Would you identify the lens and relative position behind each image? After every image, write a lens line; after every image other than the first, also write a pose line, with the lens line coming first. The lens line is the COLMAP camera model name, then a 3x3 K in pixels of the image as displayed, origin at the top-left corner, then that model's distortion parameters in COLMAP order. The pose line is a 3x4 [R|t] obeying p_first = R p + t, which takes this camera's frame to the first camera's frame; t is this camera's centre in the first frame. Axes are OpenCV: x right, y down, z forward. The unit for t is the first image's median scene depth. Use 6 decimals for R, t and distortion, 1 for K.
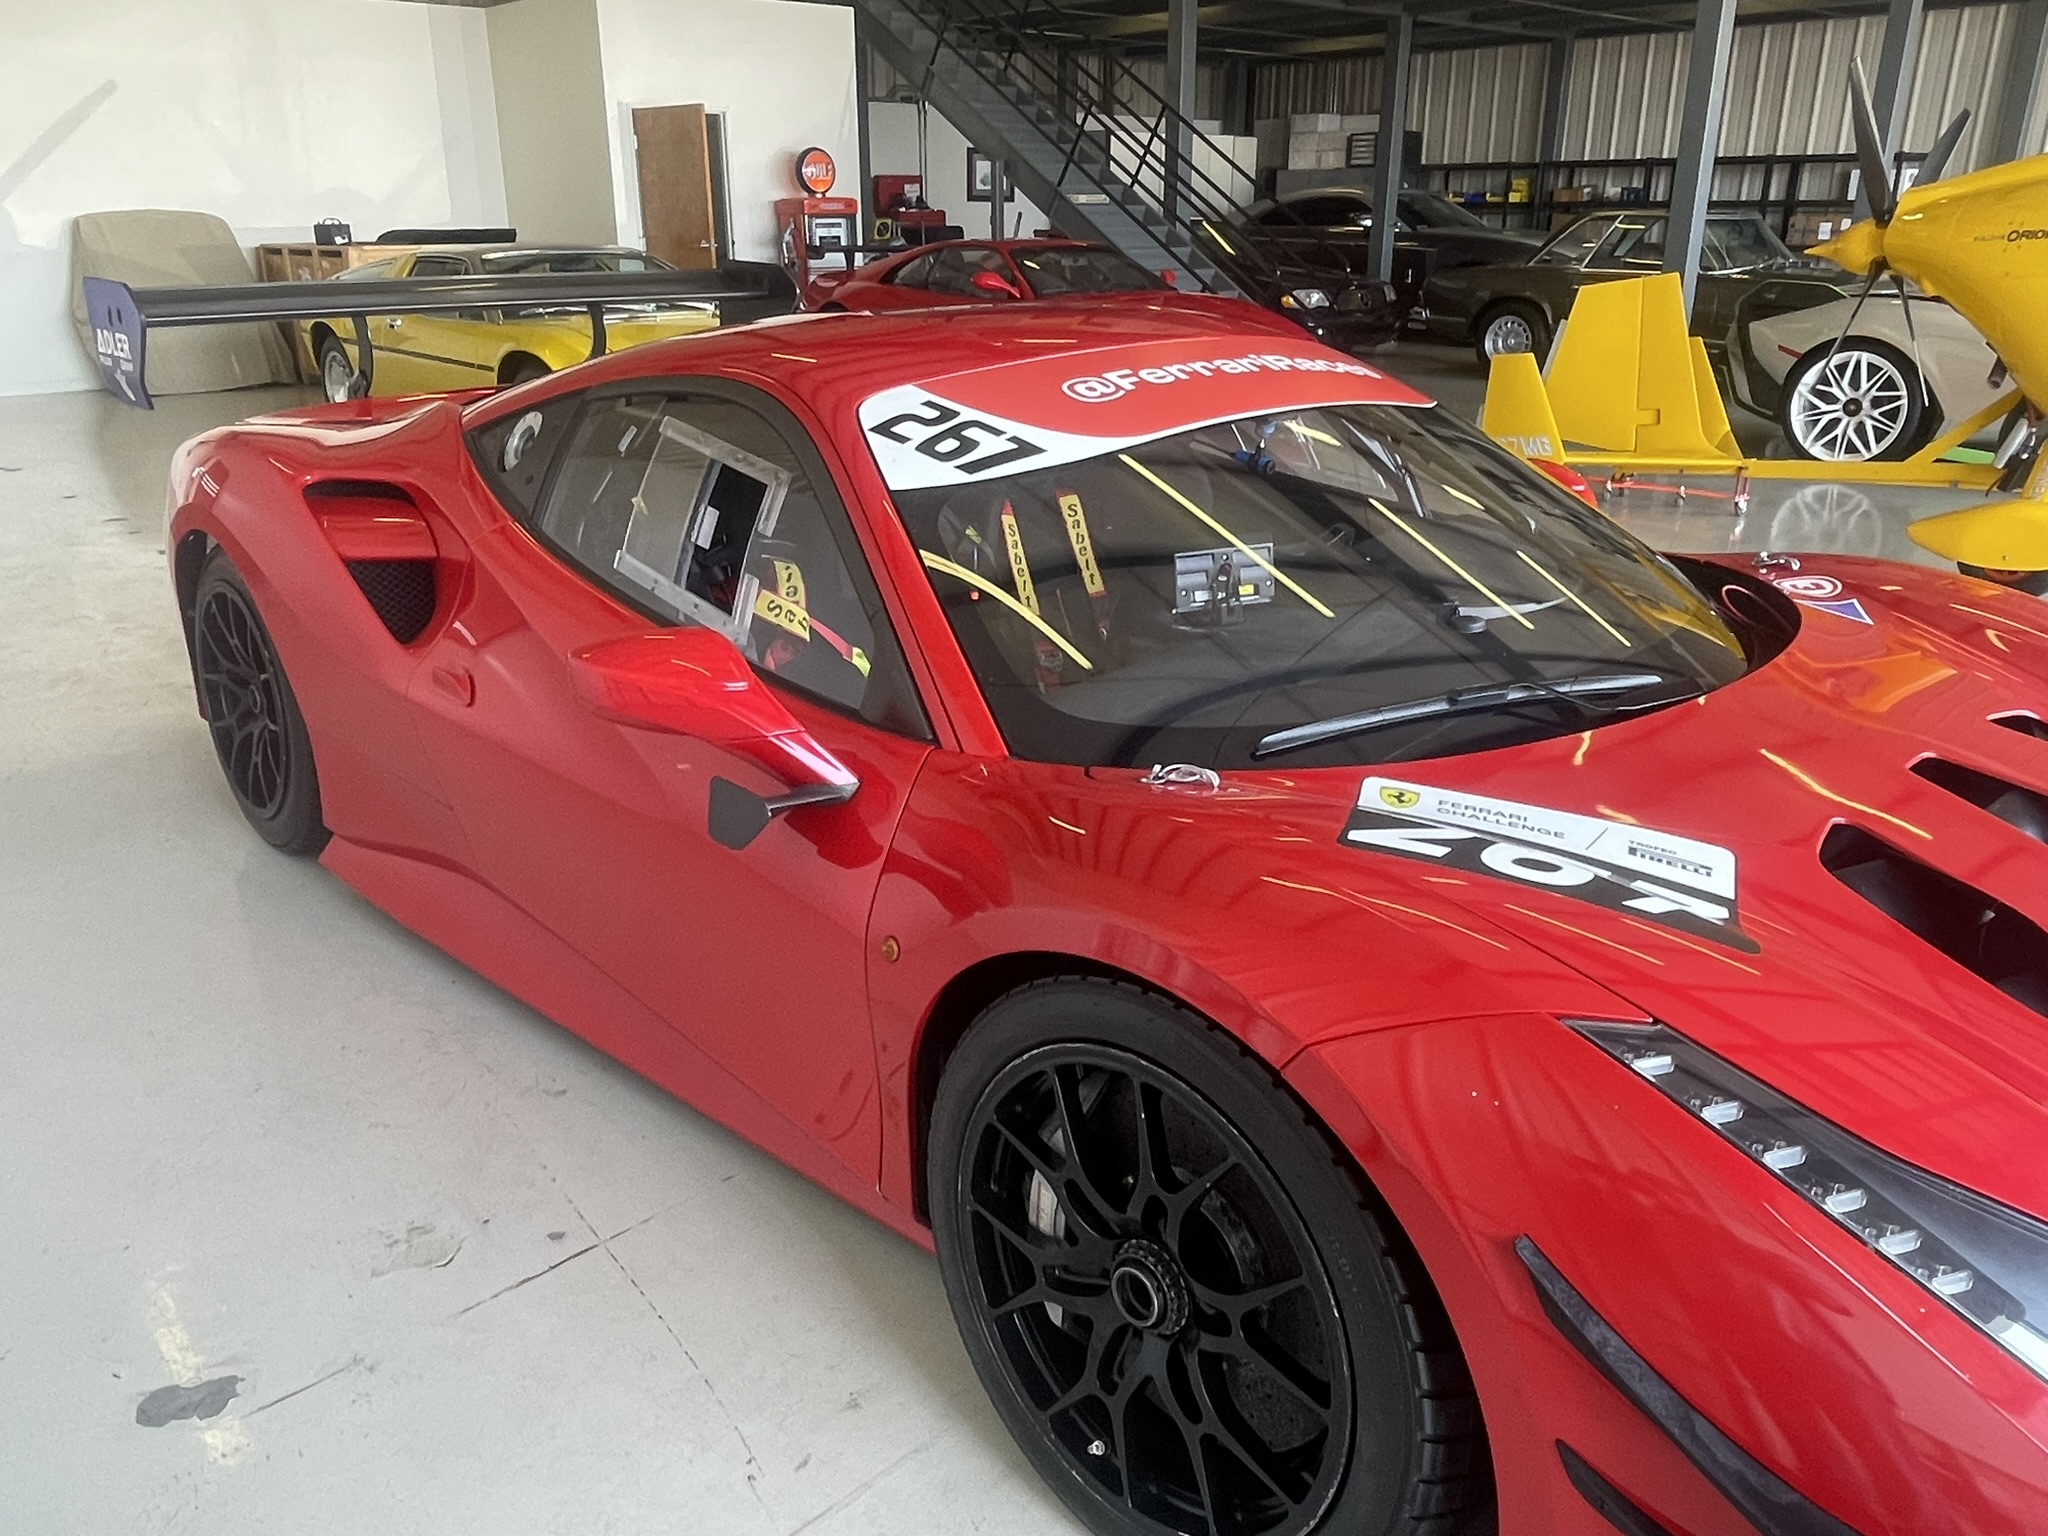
lens RADIAL K [[1543.0, 0, 1014.2], [0, 1543.0, 784.6], [0, 0, 1]] dist [0.015755, -0.024410]
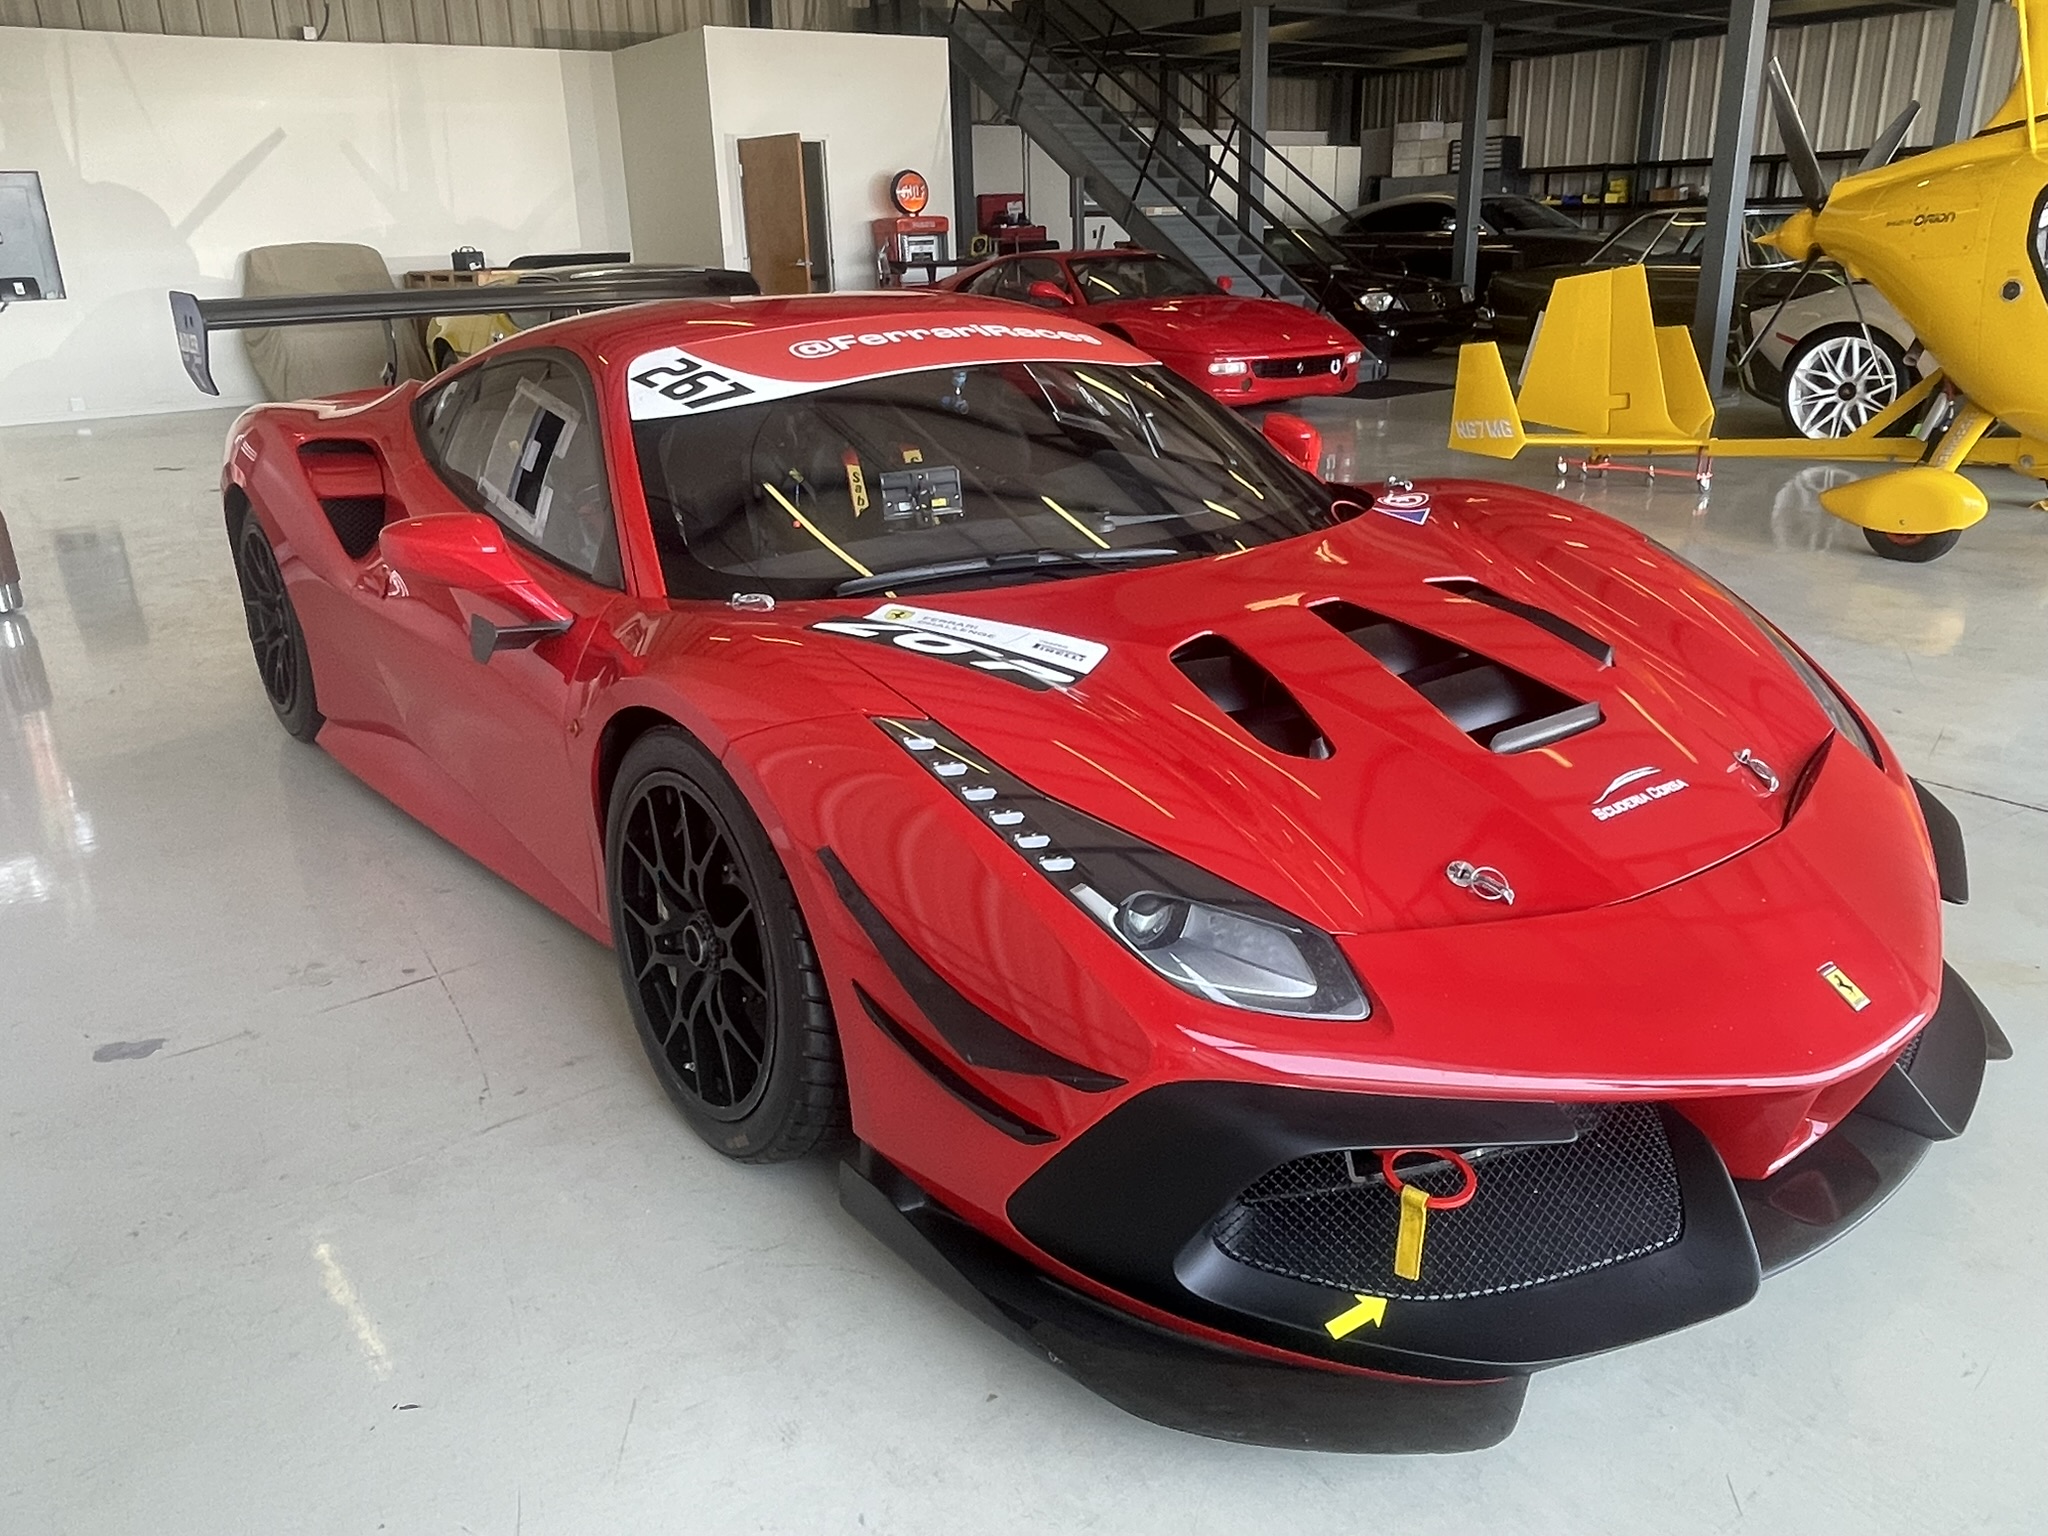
lens RADIAL K [[1543.0, 0, 1018.5], [0, 1543.0, 783.9], [0, 0, 1]] dist [0.015755, -0.024410]
pose [[0.994612, 0.011359, -0.103045, 0.458896], [-0.012424, 0.999876, -0.009697, 0.160357], [0.102922, 0.010925, 0.994629, -0.372552]]
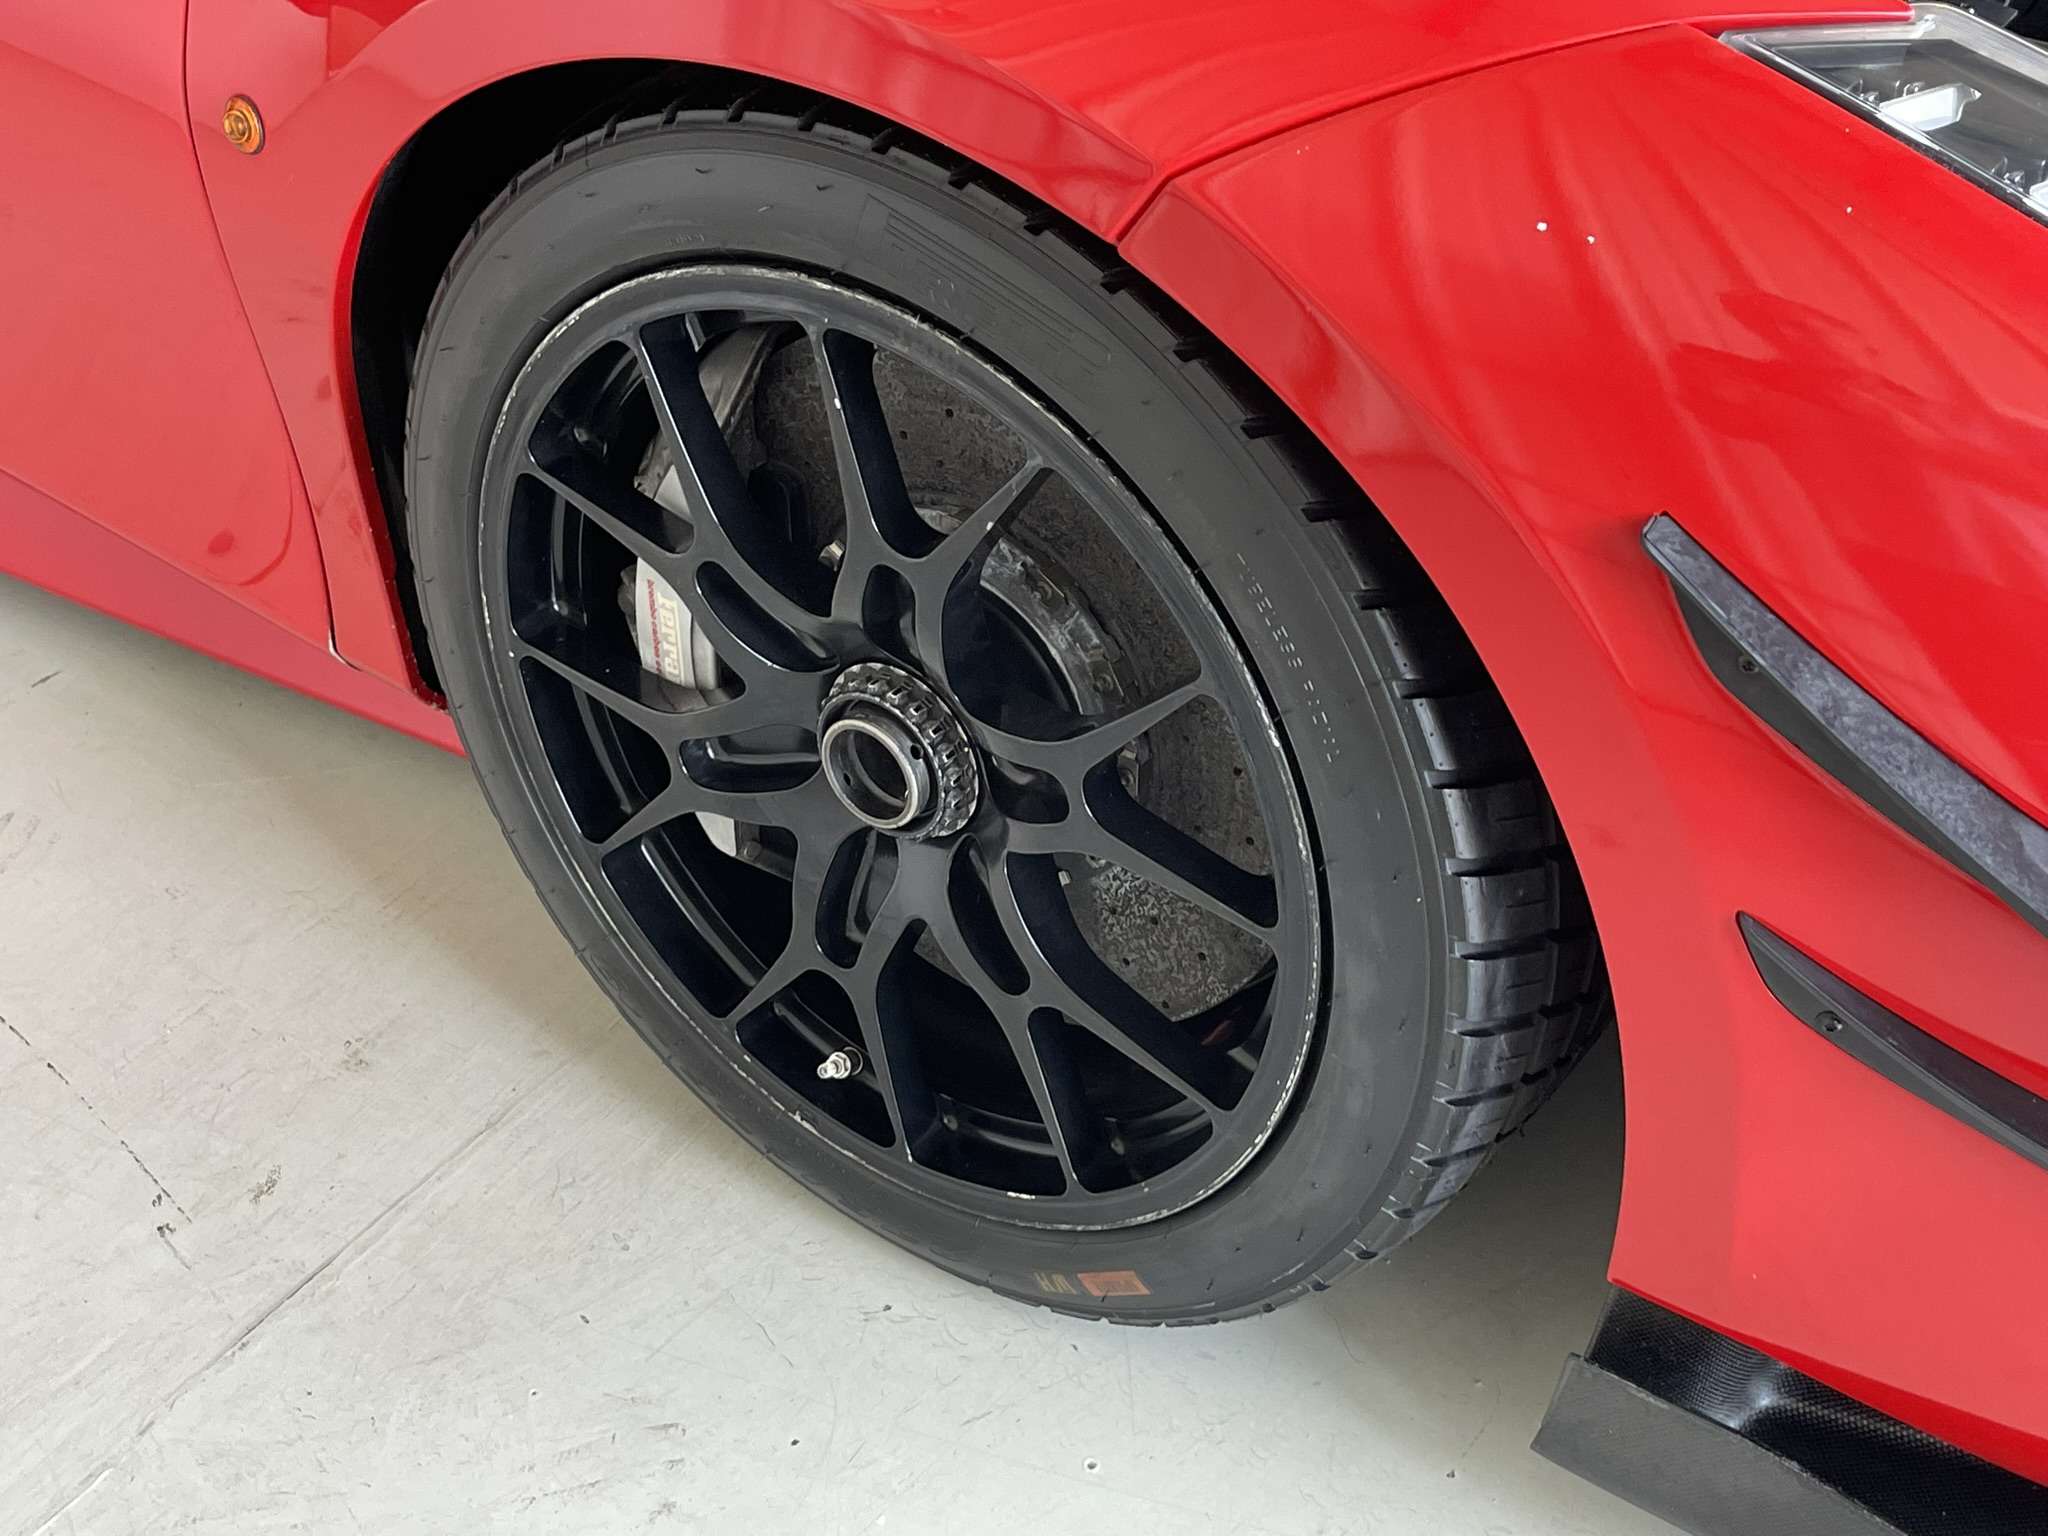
lens RADIAL K [[2700.6, 0, 1030.6], [0, 2700.6, 761.8], [0, 0, 1]] dist [0.060414, 0.000000]
pose [[0.982921, -0.143683, 0.114982, 0.026047], [0.103124, 0.947549, 0.302516, 0.063325], [-0.152418, -0.285492, 0.946183, 0.156960]]
